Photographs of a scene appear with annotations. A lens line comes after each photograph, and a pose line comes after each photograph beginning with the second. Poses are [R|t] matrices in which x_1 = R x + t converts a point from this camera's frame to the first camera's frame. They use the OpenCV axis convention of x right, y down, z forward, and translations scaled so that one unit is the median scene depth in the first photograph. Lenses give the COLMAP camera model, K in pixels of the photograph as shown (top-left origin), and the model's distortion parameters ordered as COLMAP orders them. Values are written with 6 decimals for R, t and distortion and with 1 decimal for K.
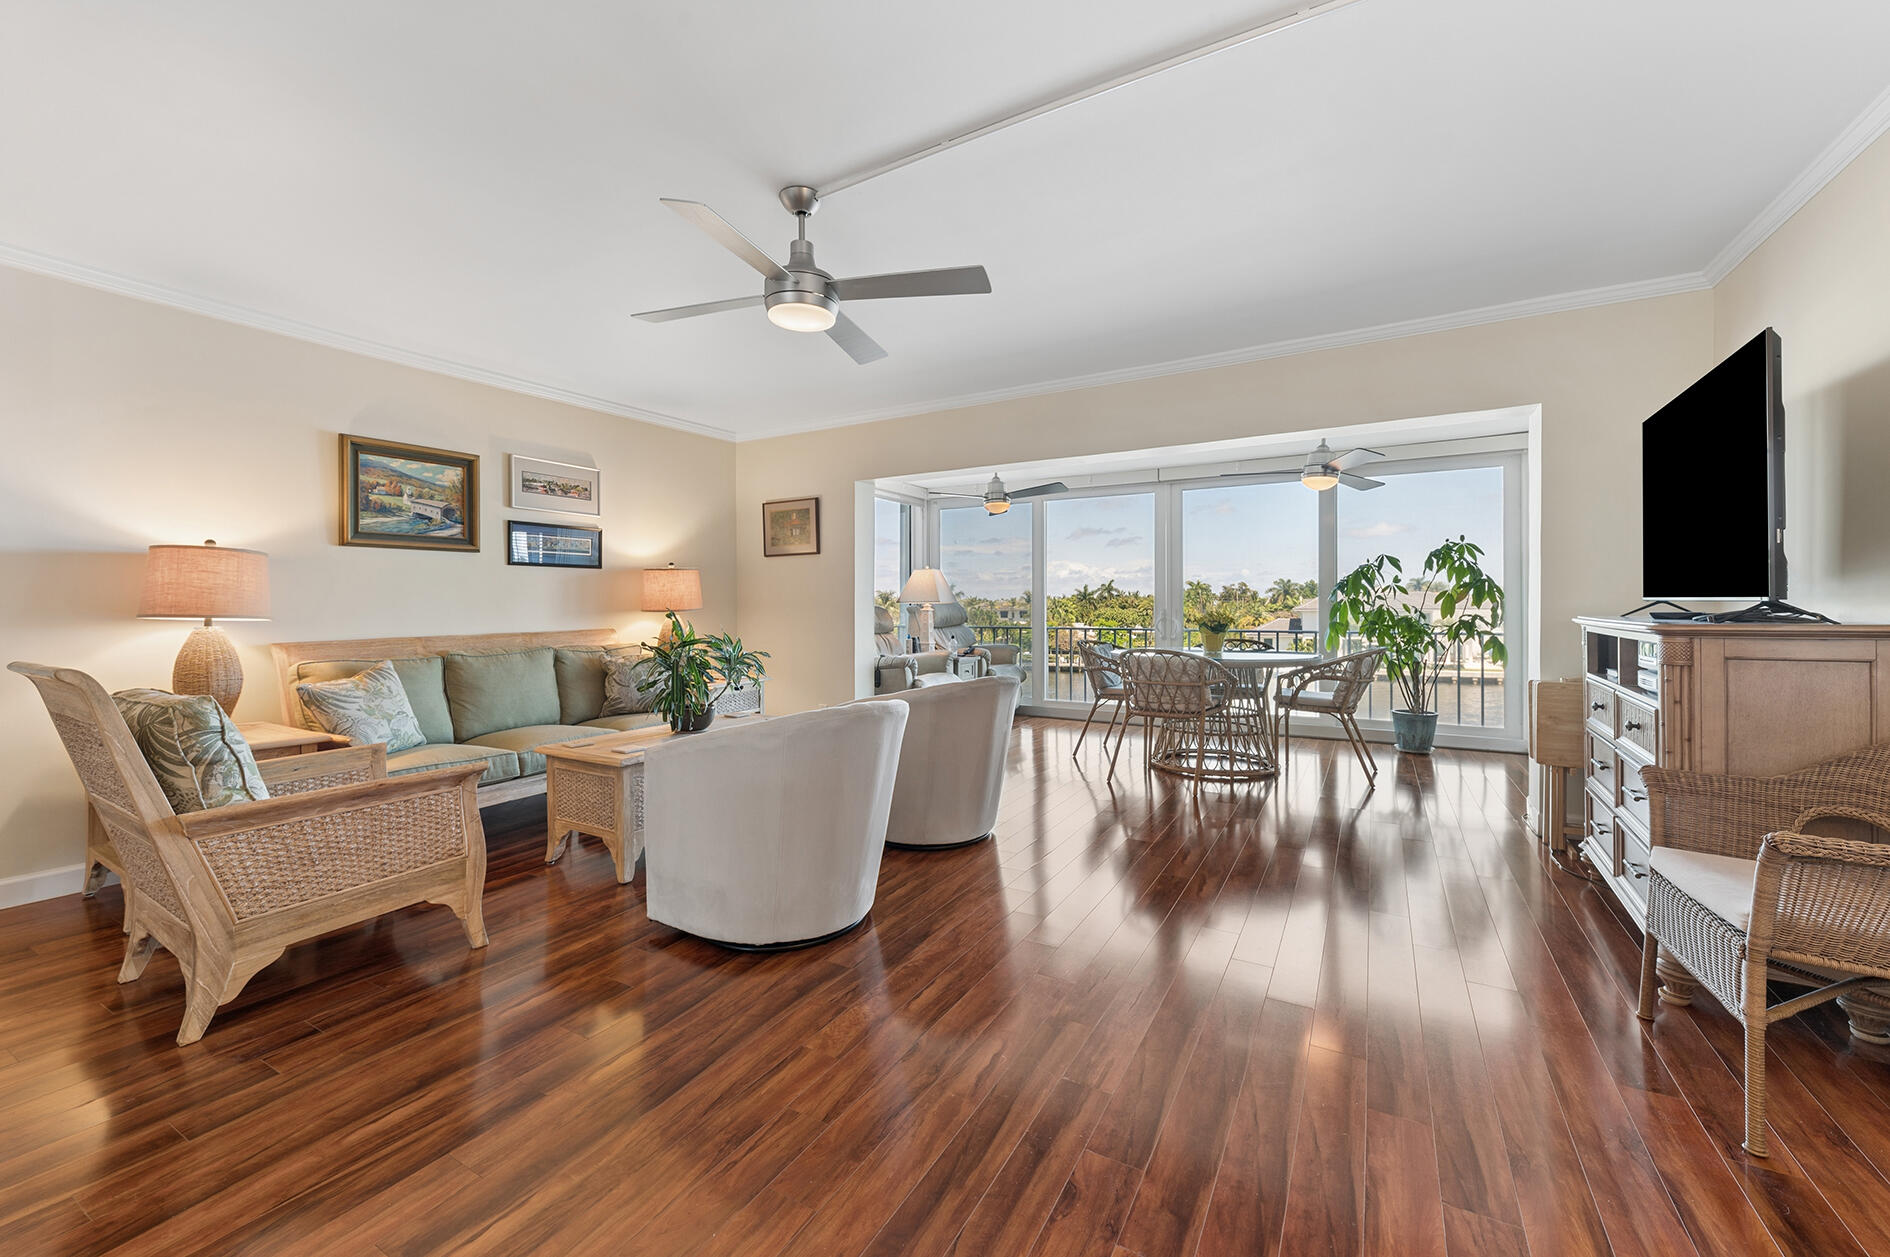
lens RADIAL K [[739.3, 0, 943.1], [0, 739.3, 614.9], [0, 0, 1]] dist [0.001834, 0.000089]
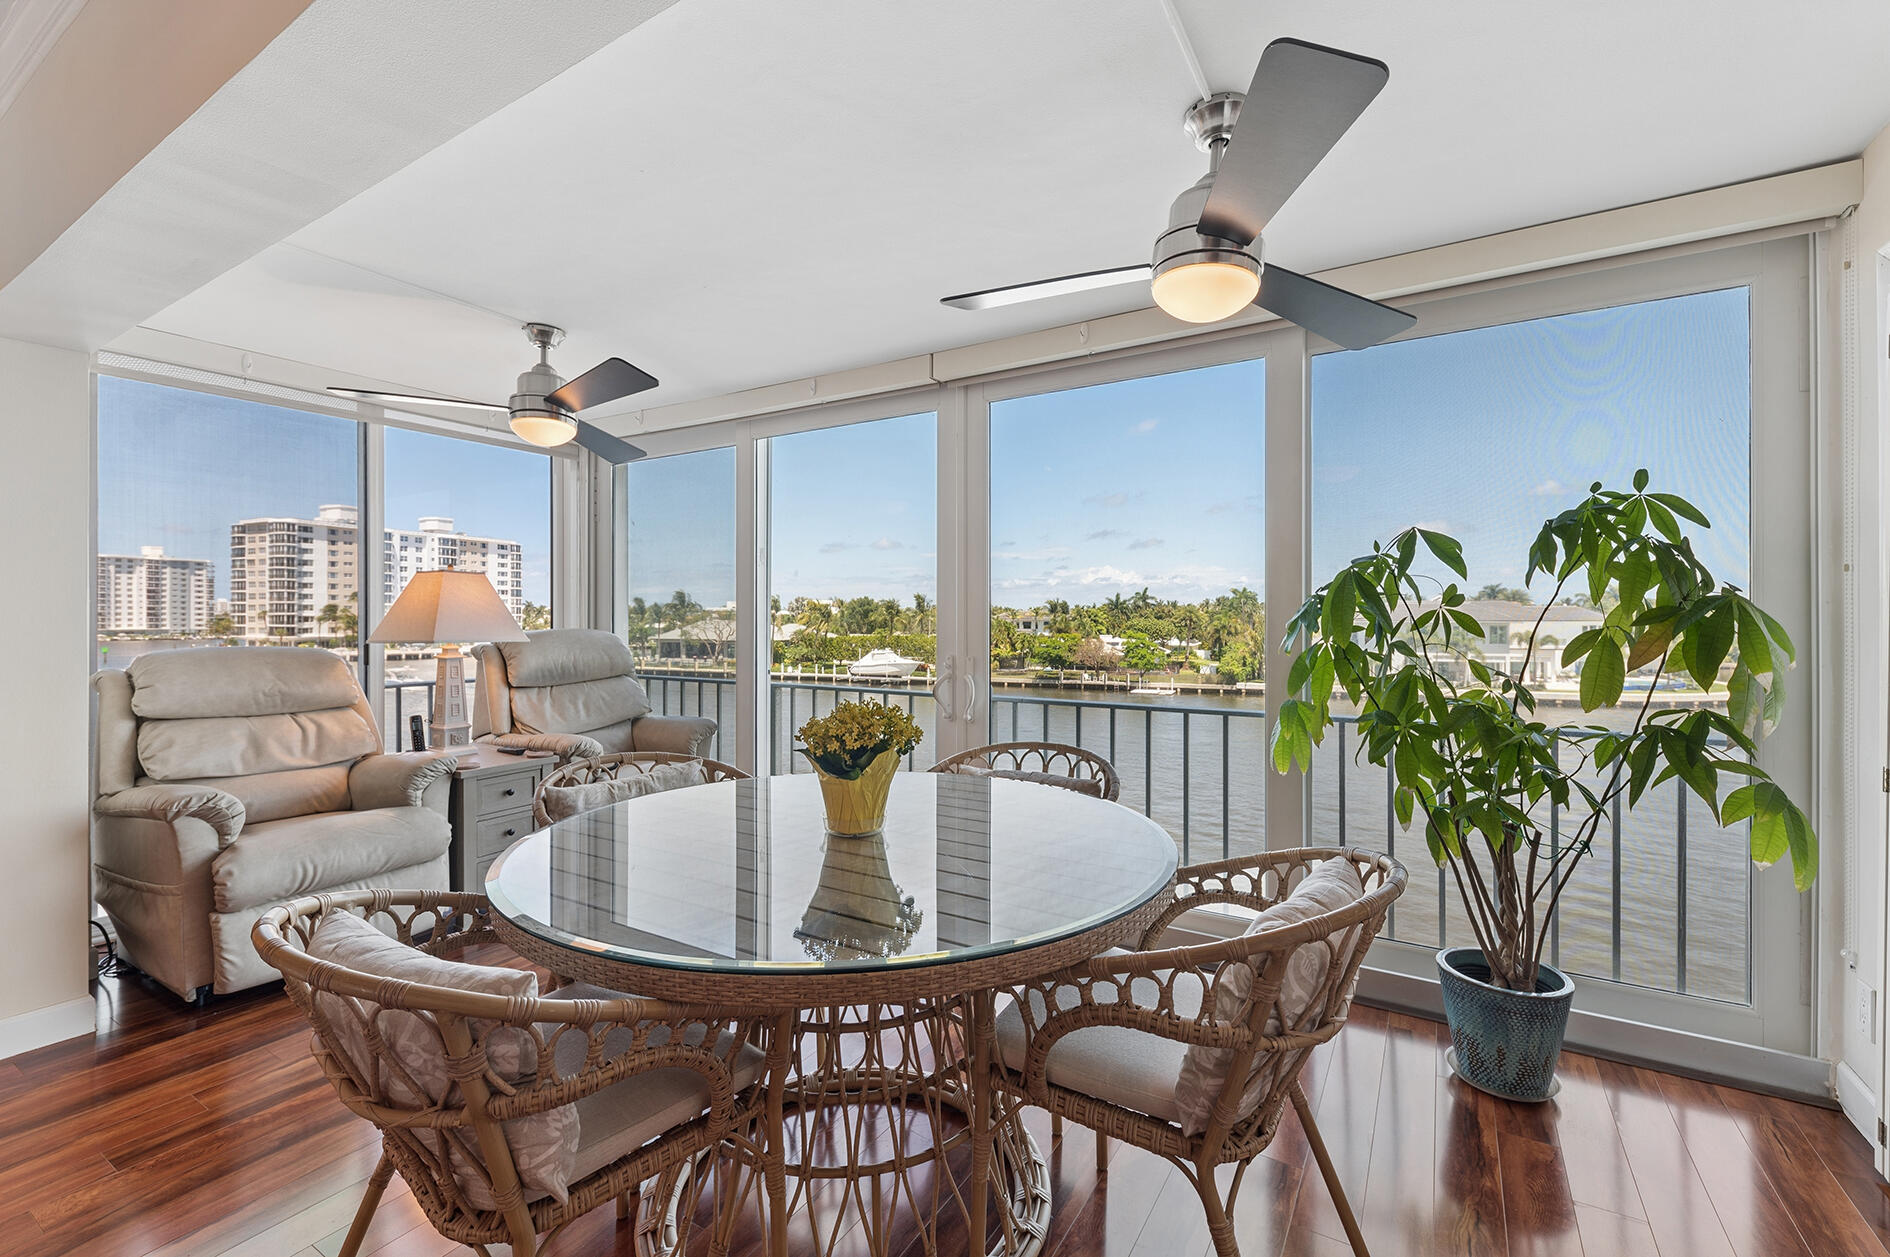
lens RADIAL K [[798.1, 0, 945.0], [0, 798.1, 628.5], [0, 0, 1]] dist [-0.001941, -0.000323]
pose [[0.999652, 0.001418, -0.026349, 0.367289], [-0.001310, 0.999991, 0.004109, -0.032763], [0.026355, -0.004074, 0.999644, 0.590077]]
